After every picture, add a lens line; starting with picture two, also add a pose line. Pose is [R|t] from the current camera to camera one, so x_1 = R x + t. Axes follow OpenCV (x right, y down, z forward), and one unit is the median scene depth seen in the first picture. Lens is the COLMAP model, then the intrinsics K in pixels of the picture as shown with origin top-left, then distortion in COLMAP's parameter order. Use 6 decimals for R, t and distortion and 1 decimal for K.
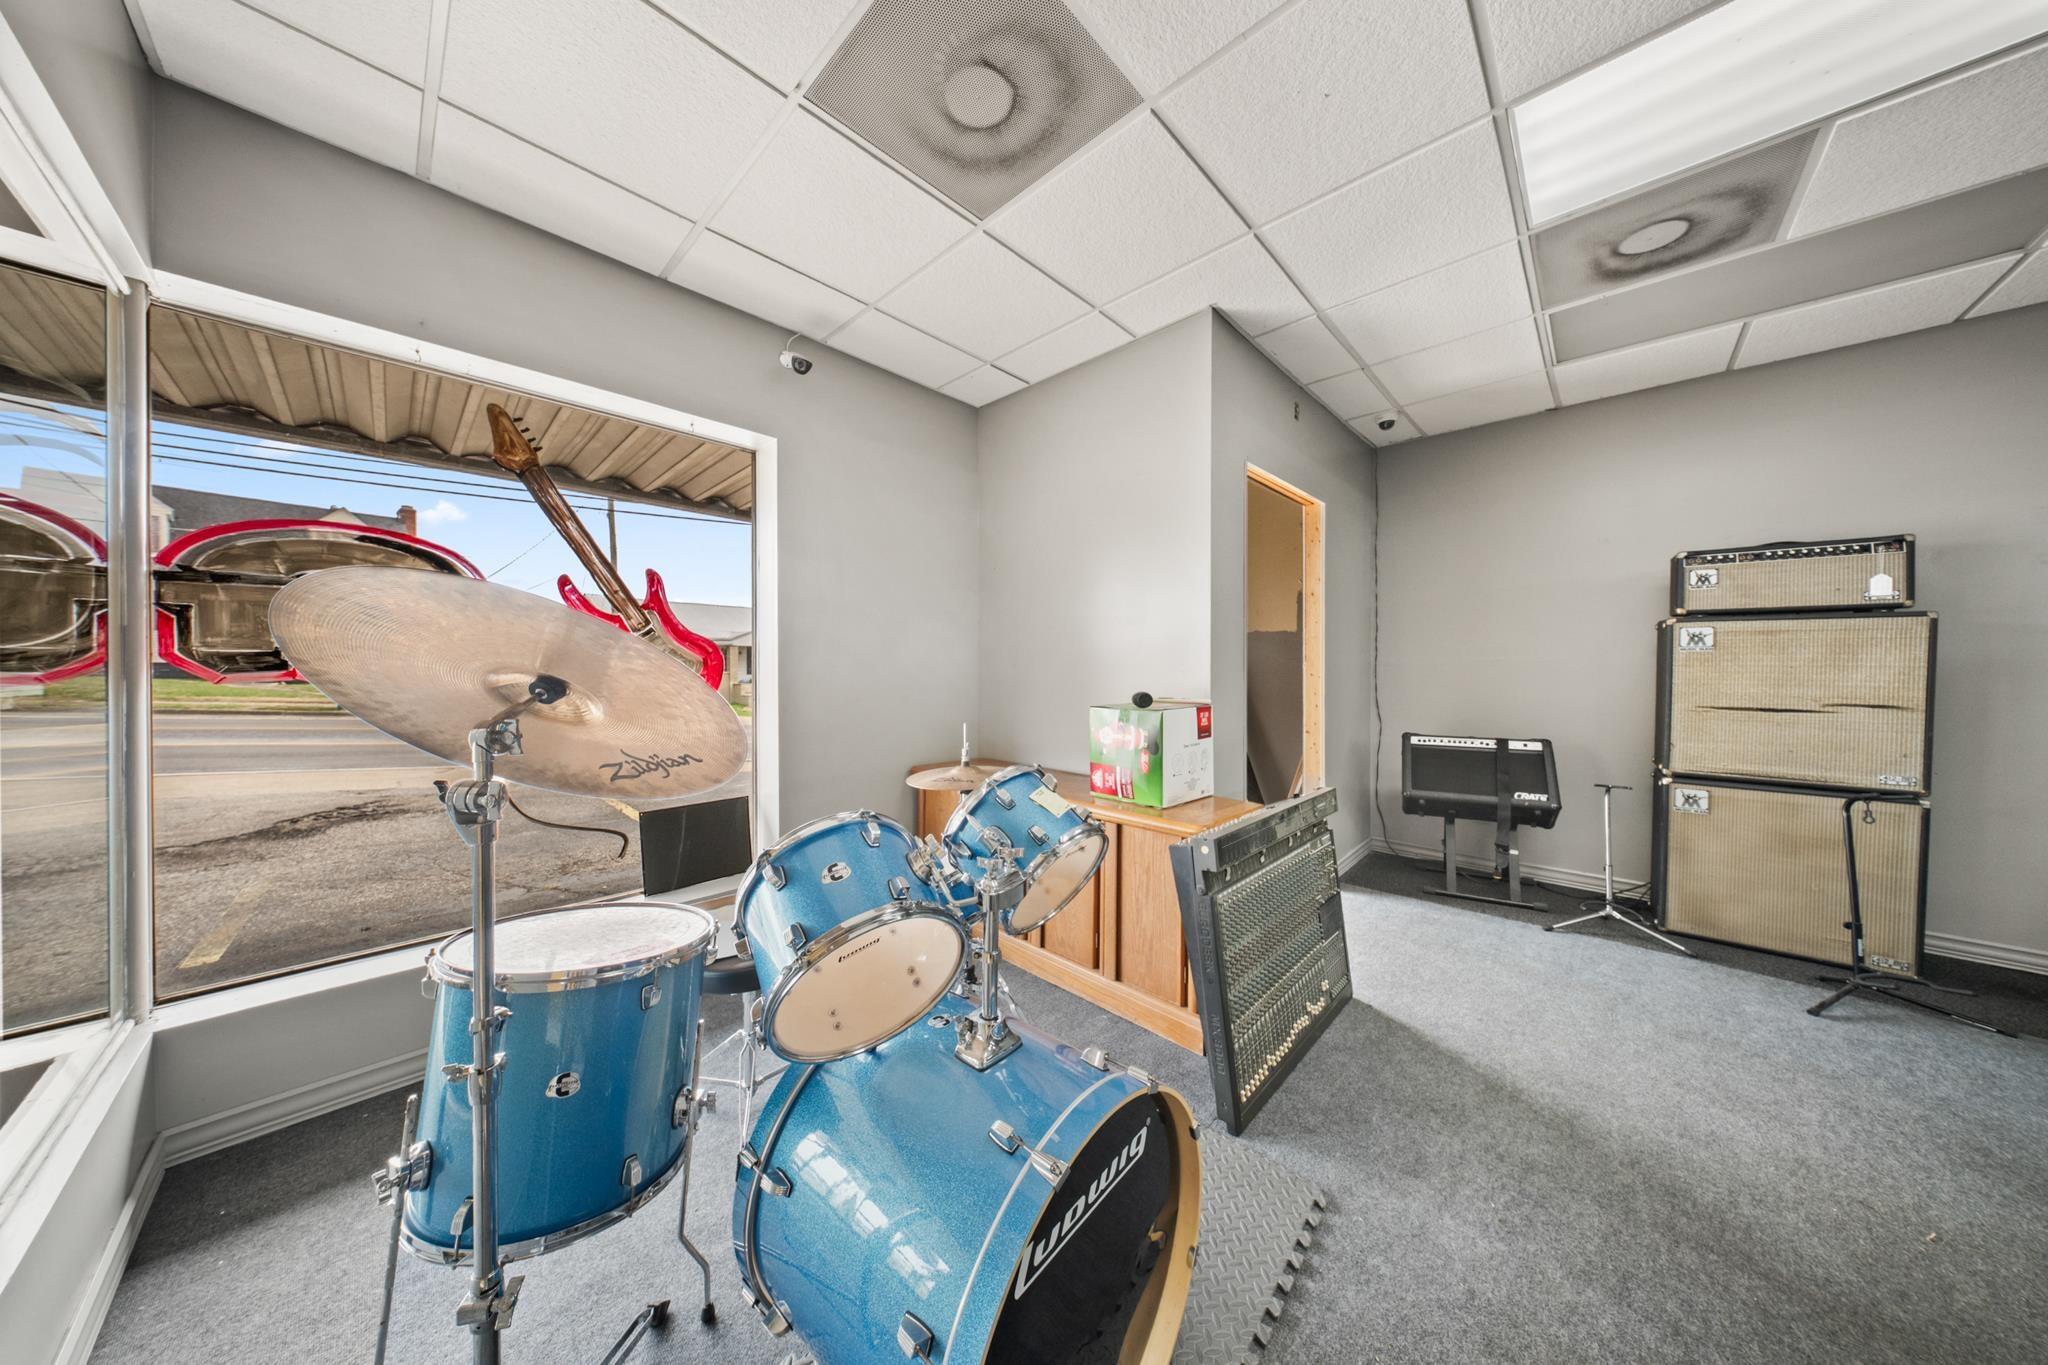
lens RADIAL K [[612.2, 0, 1020.8], [0, 612.2, 671.6], [0, 0, 1]] dist [0.000005, -0.000013]
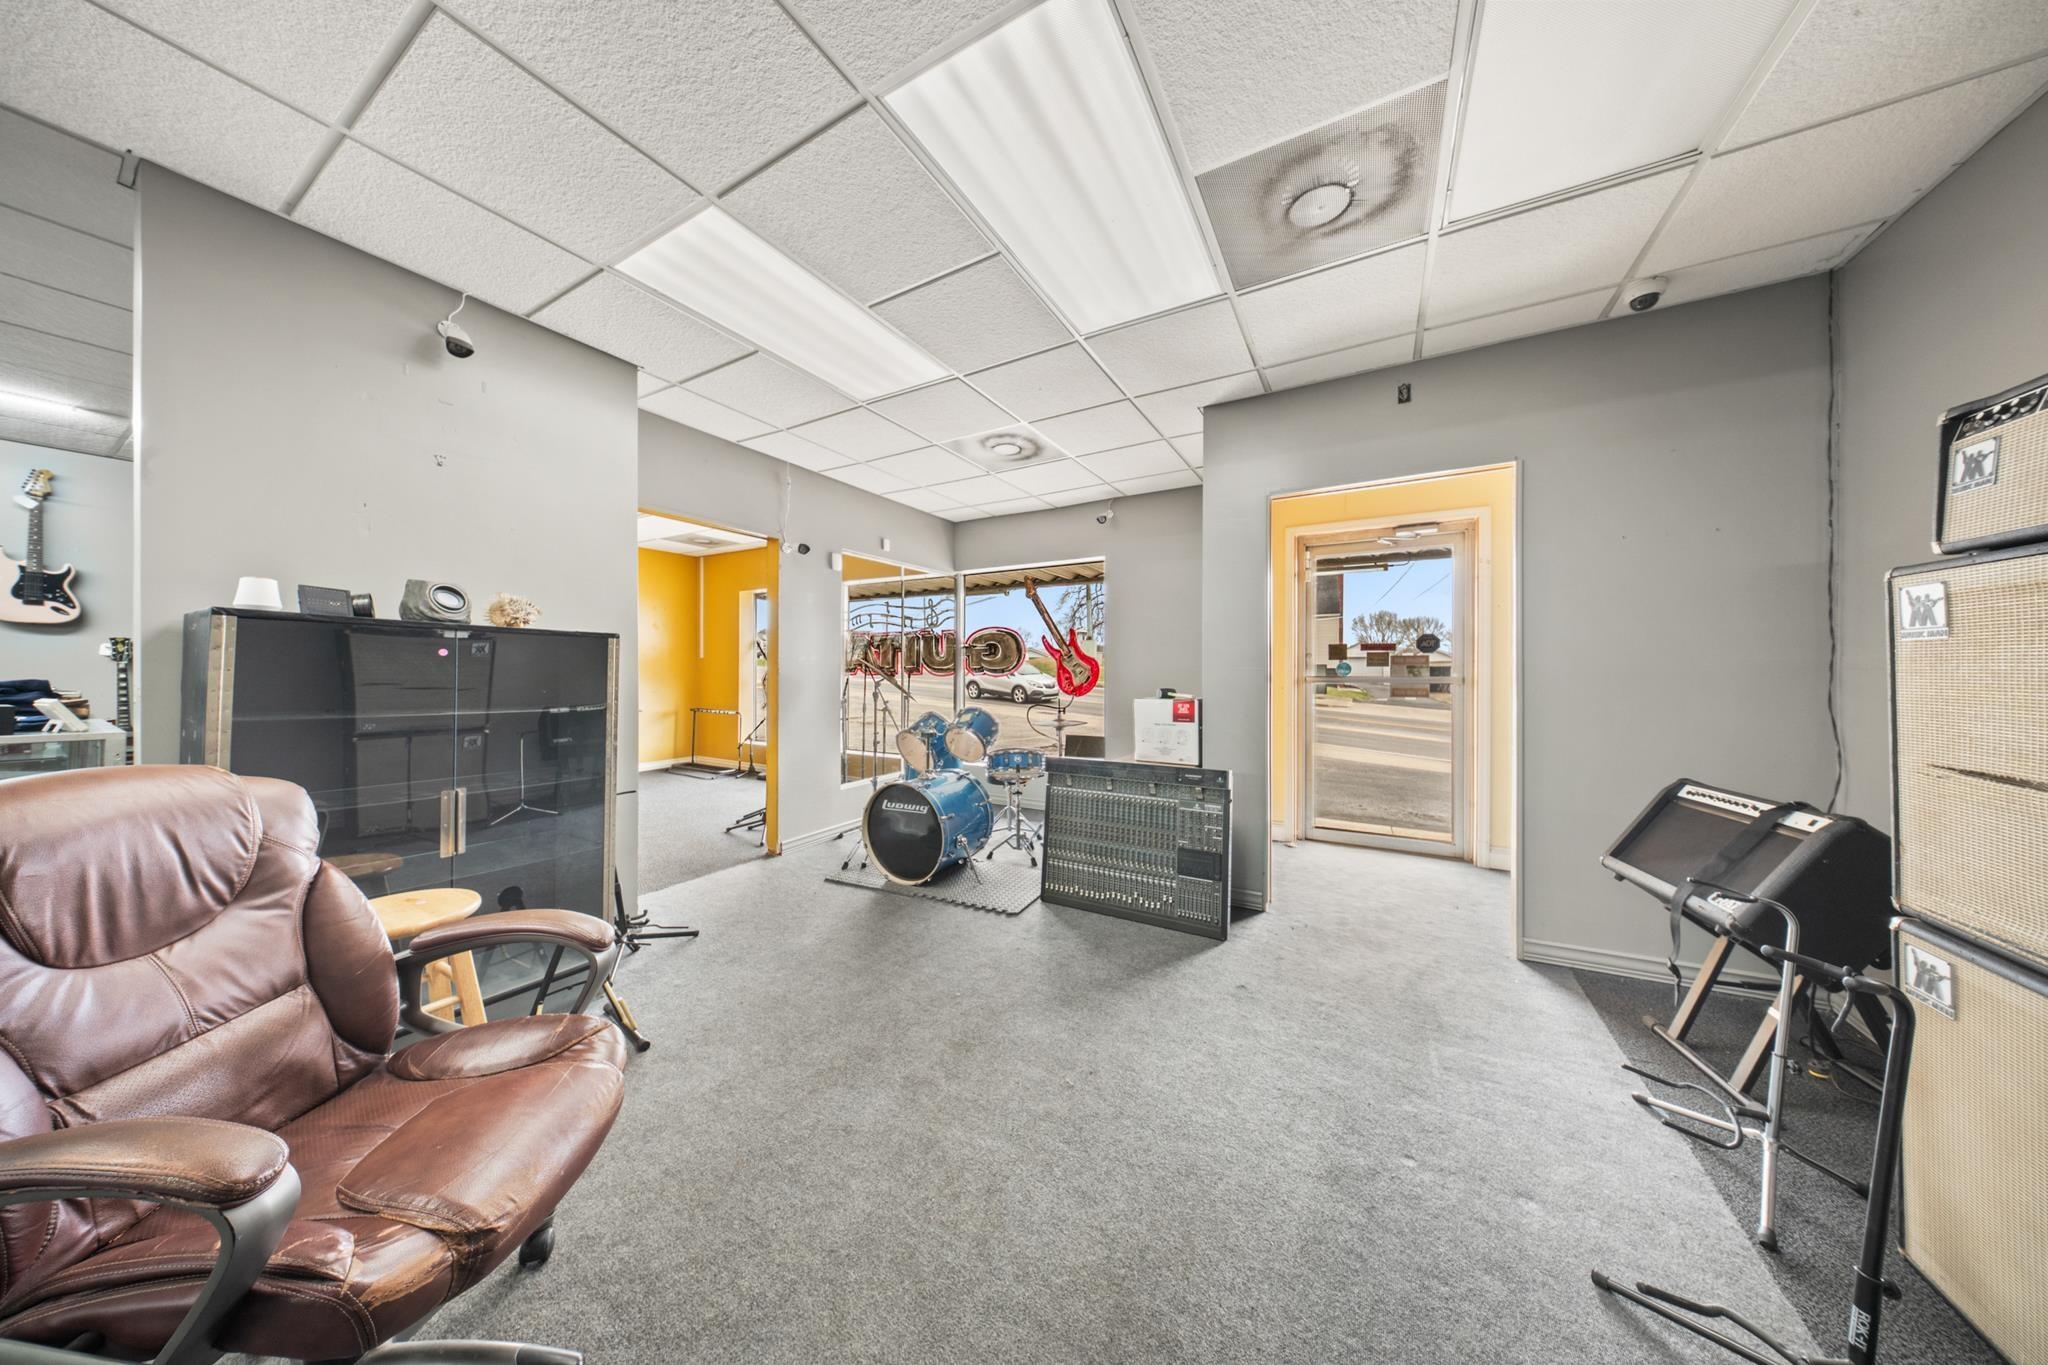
lens RADIAL K [[612.2, 0, 1020.8], [0, 612.2, 671.6], [0, 0, 1]] dist [0.000005, -0.000013]
pose [[0.236746, 0.000846, -0.971571, 1.618857], [-0.007060, 0.999975, -0.000849, -0.005028], [0.971546, 0.007061, 0.236746, 0.307483]]
